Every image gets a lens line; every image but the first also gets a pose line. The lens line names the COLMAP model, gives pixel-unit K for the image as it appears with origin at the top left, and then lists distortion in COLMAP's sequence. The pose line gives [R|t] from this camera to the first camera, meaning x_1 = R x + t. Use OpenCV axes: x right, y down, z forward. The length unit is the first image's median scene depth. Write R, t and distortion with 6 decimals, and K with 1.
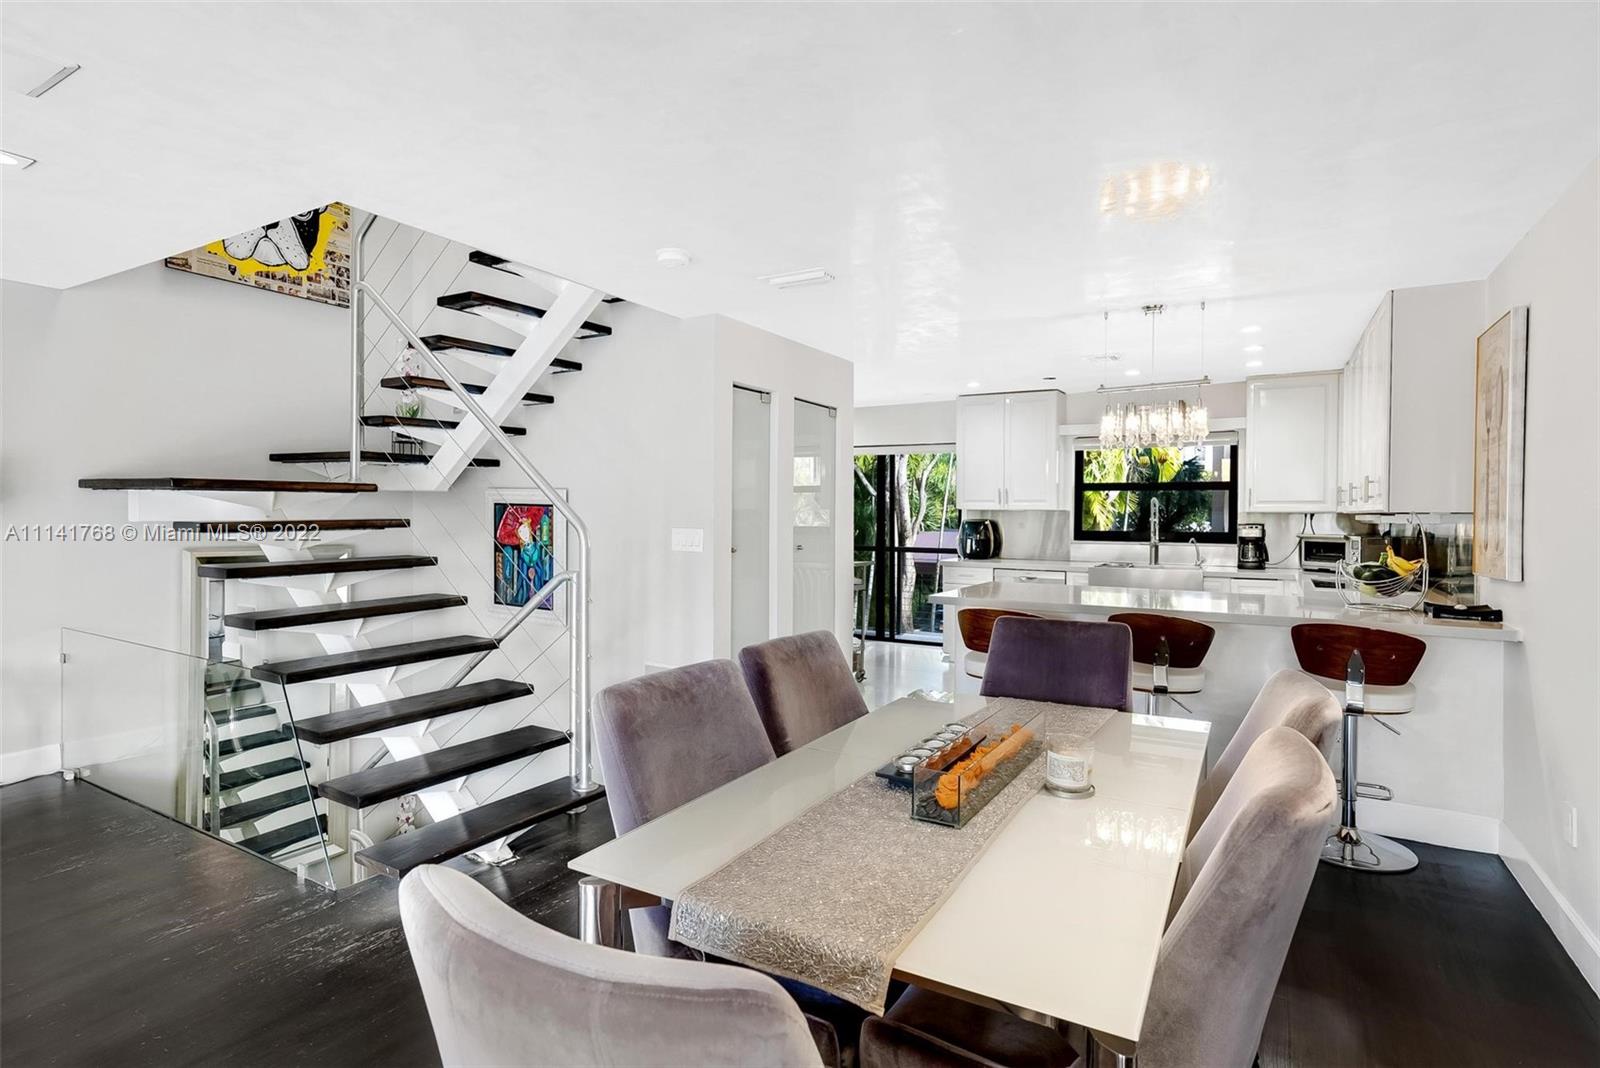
lens RADIAL K [[818.2, 0, 808.2], [0, 818.2, 528.6], [0, 0, 1]] dist [-0.037674, 0.005749]
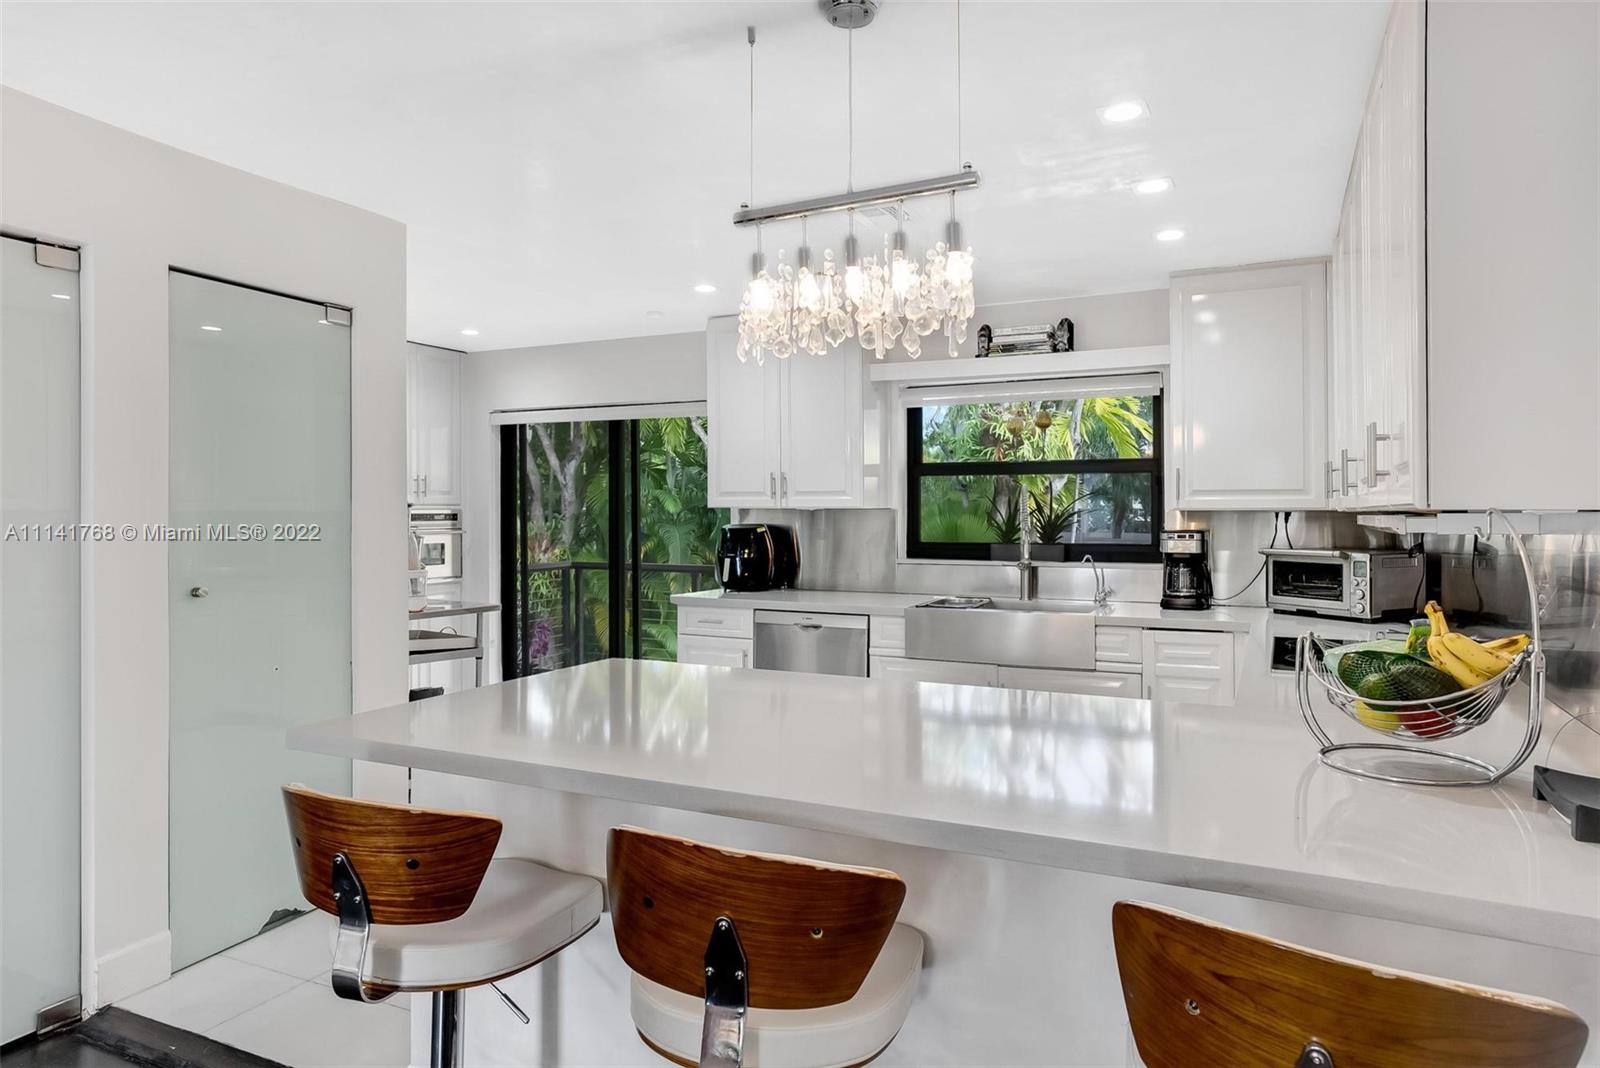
lens RADIAL K [[967.2, 0, 816.2], [0, 967.2, 511.1], [0, 0, 1]] dist [0.003553, 0.002316]
pose [[0.997307, -0.004669, 0.073188, 0.305017], [0.006211, 0.999763, -0.020855, -0.008702], [-0.073073, 0.021253, 0.997100, 0.429599]]
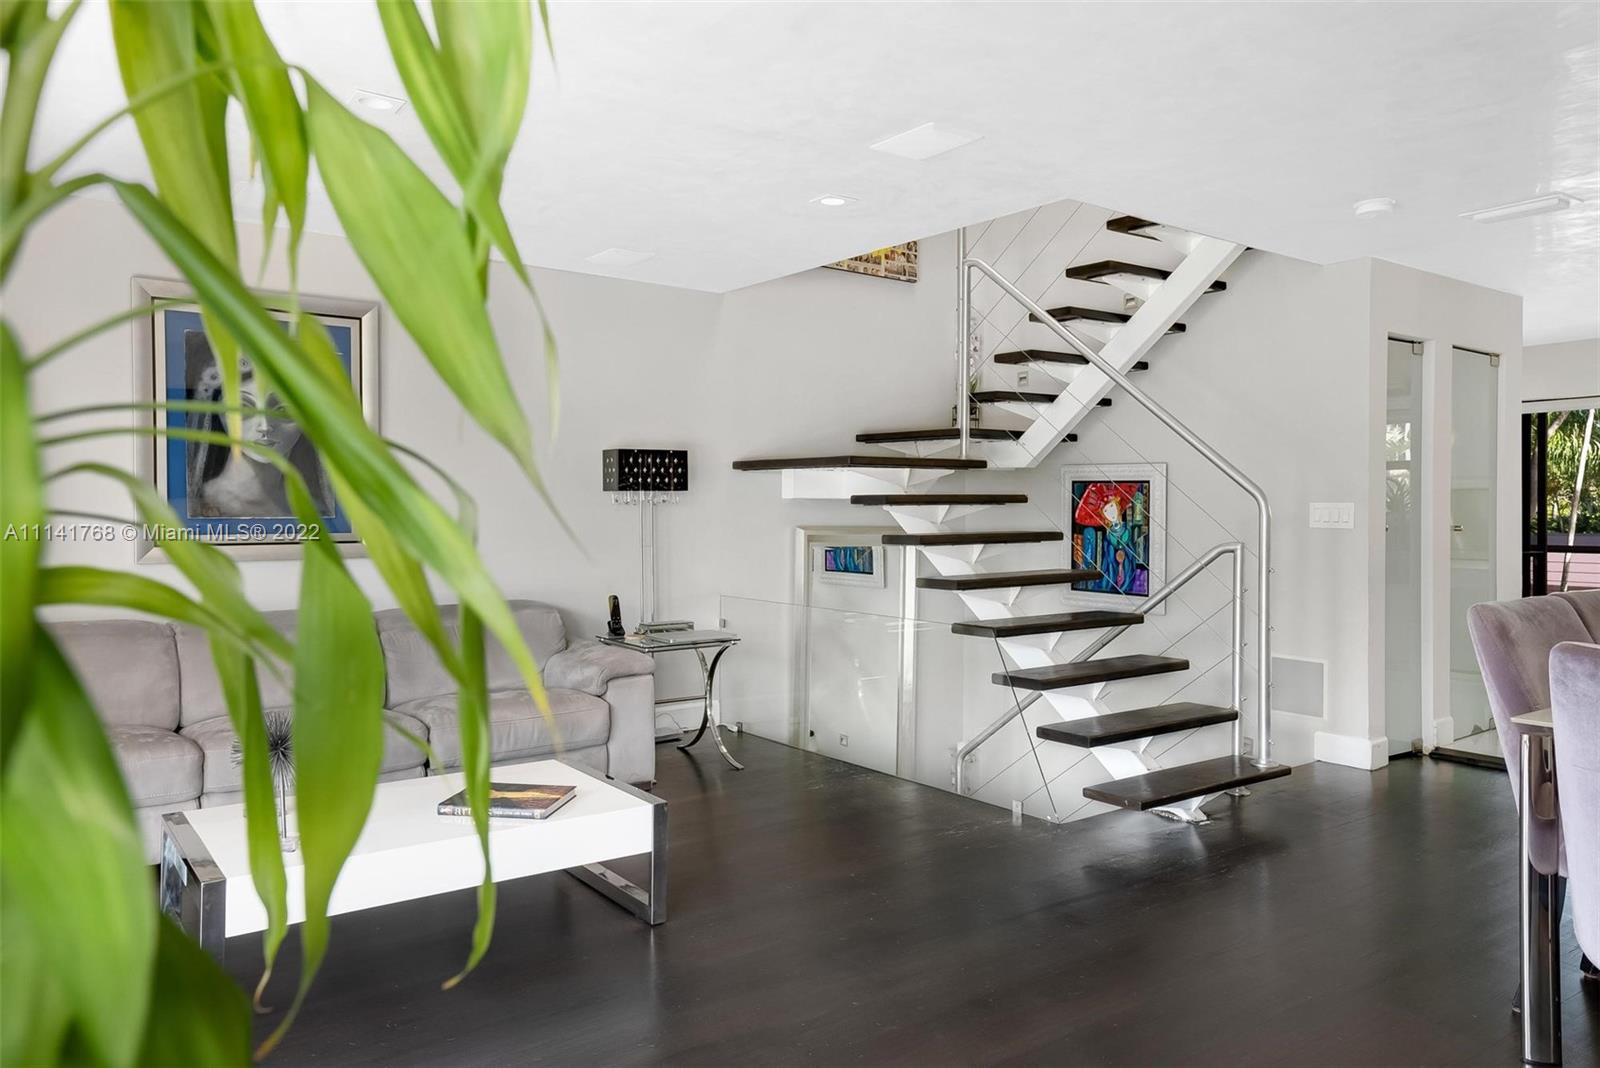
lens RADIAL K [[1132.0, 0, 794.1], [0, 1132.0, 528.7], [0, 0, 1]] dist [0.030835, 0.000268]
pose [[0.918996, -0.000683, -0.394266, -0.173605], [-0.002241, 0.999973, -0.006956, 0.033630], [0.394260, 0.007276, 0.918970, -0.322481]]
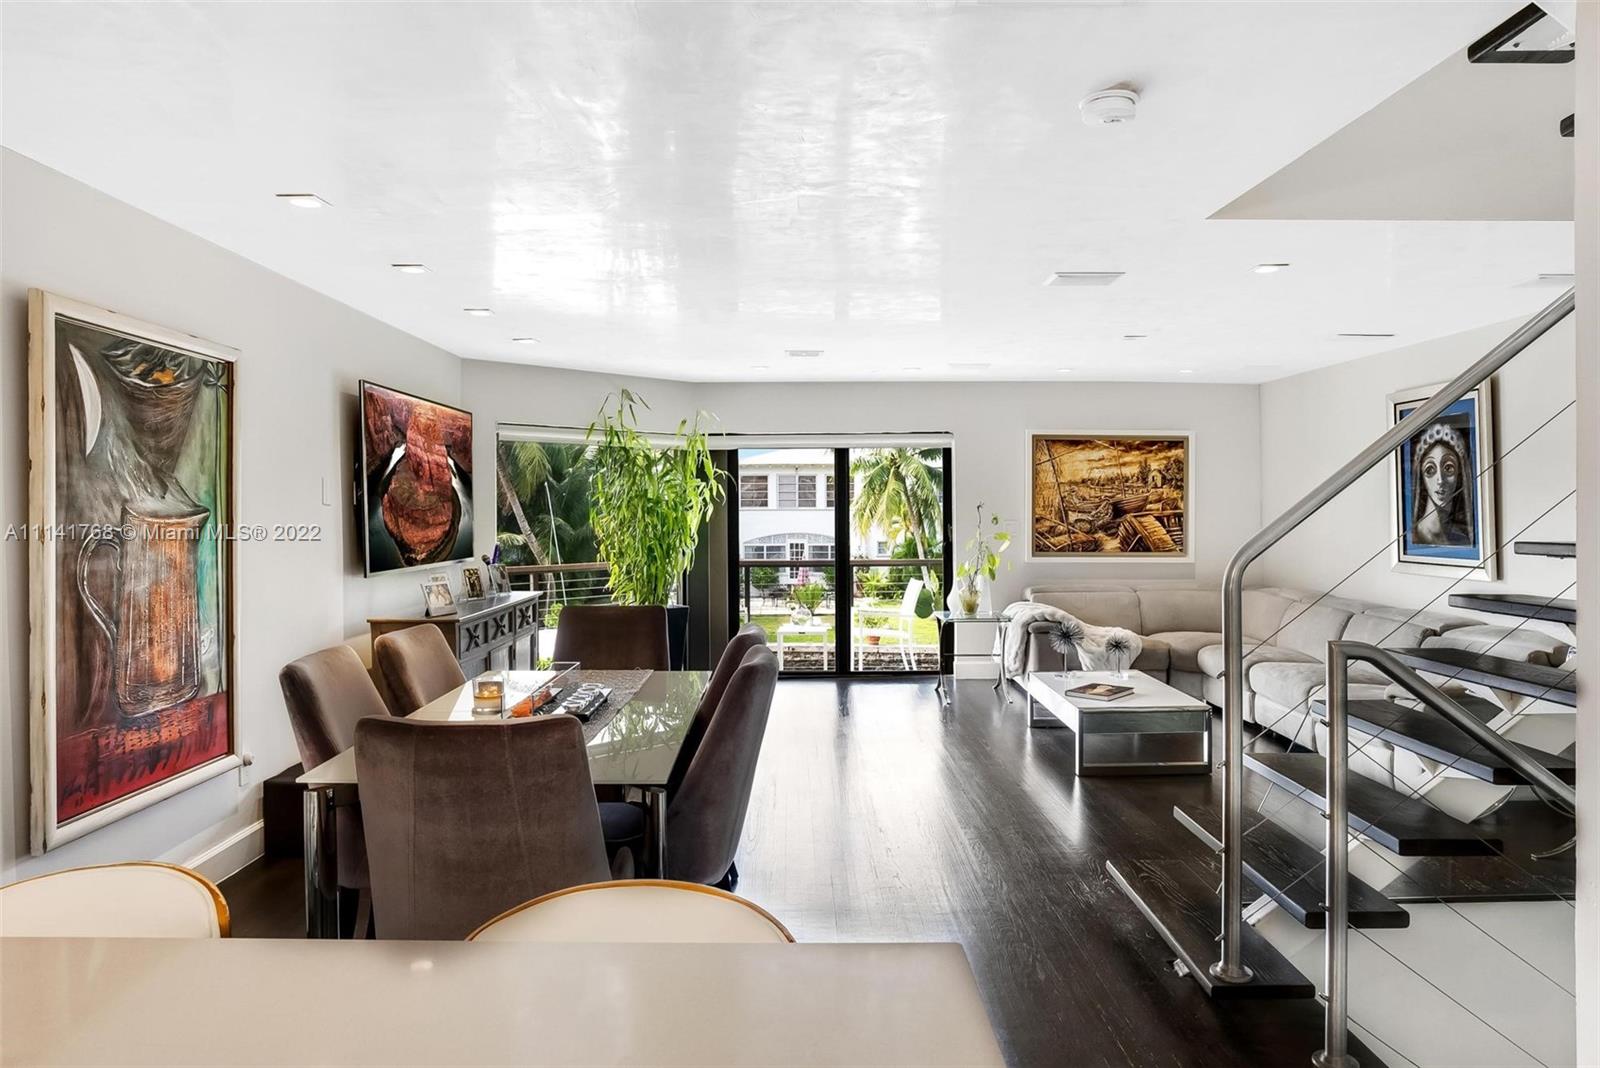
lens RADIAL K [[990.7, 0, 800.9], [0, 990.7, 522.5], [0, 0, 1]] dist [-0.028177, 0.005679]
pose [[-0.860265, 0.002085, -0.509844, 0.270645], [-0.014229, 0.999504, 0.028097, -0.030994], [0.509649, 0.031426, -0.859808, 1.002594]]
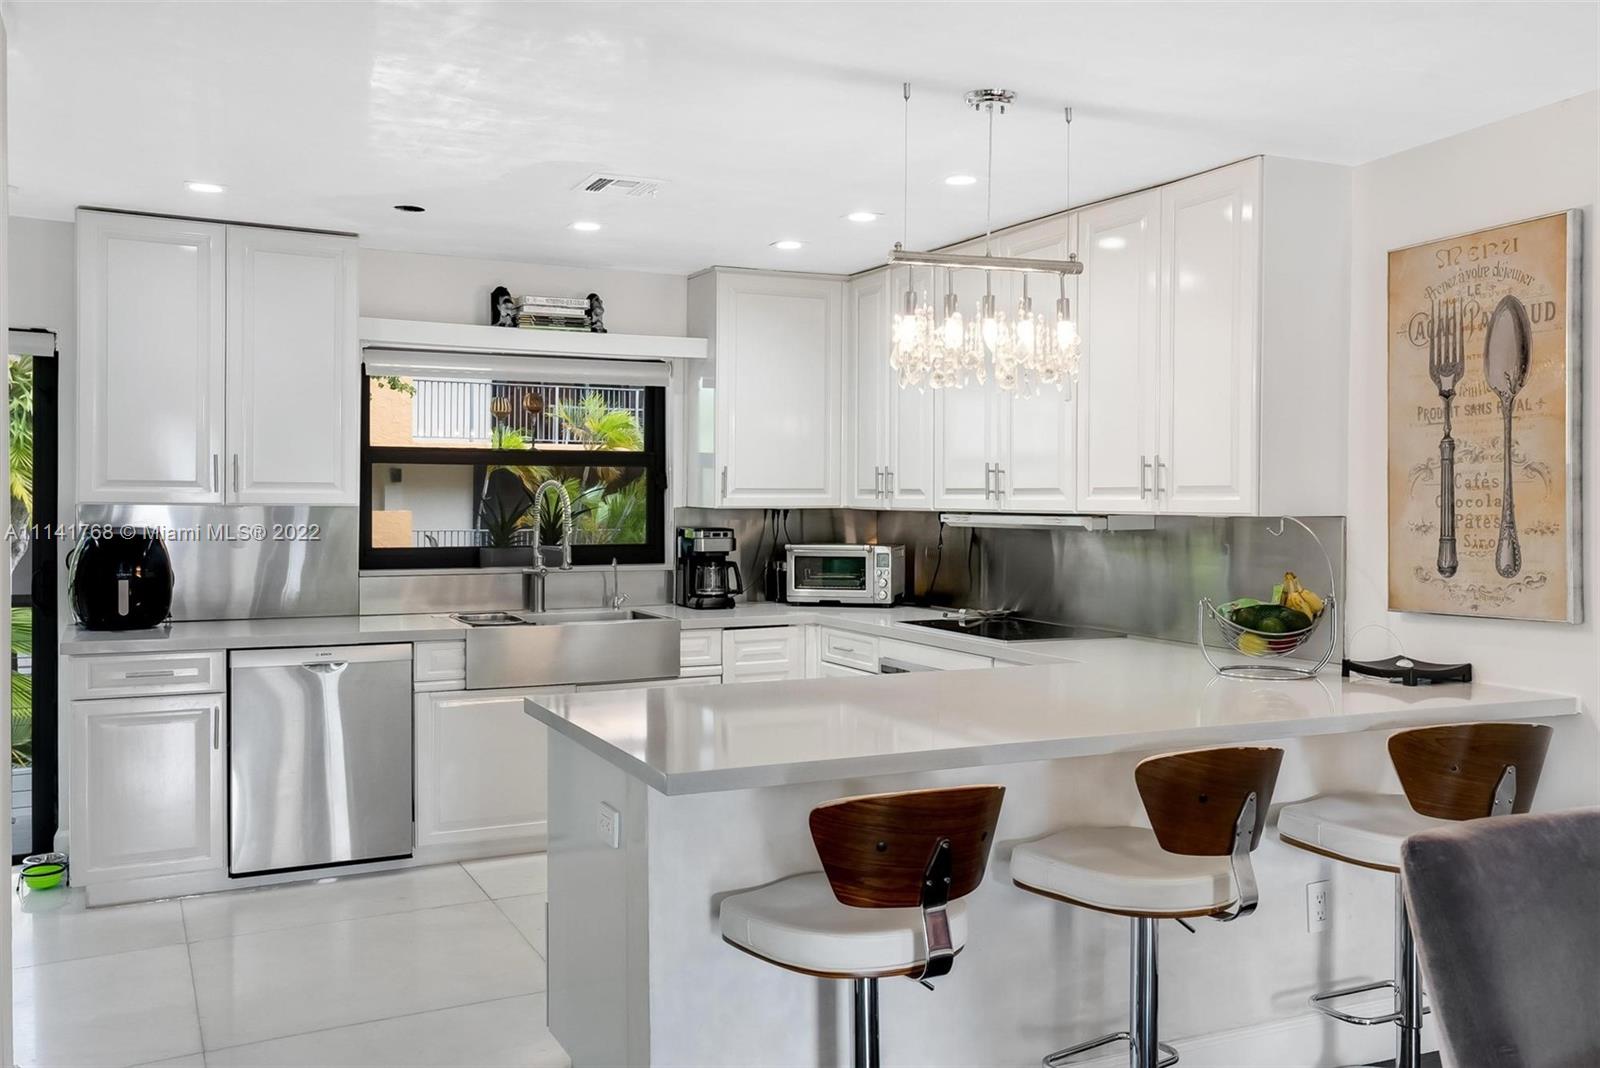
lens RADIAL K [[1385.6, 0, 804.9], [0, 1385.6, 523.7], [0, 0, 1]] dist [0.129323, 0.012935]
pose [[0.566321, -0.020103, 0.823940, -0.270462], [0.017585, 0.999770, 0.012306, -0.025770], [-0.823997, 0.007520, 0.566544, 0.508227]]
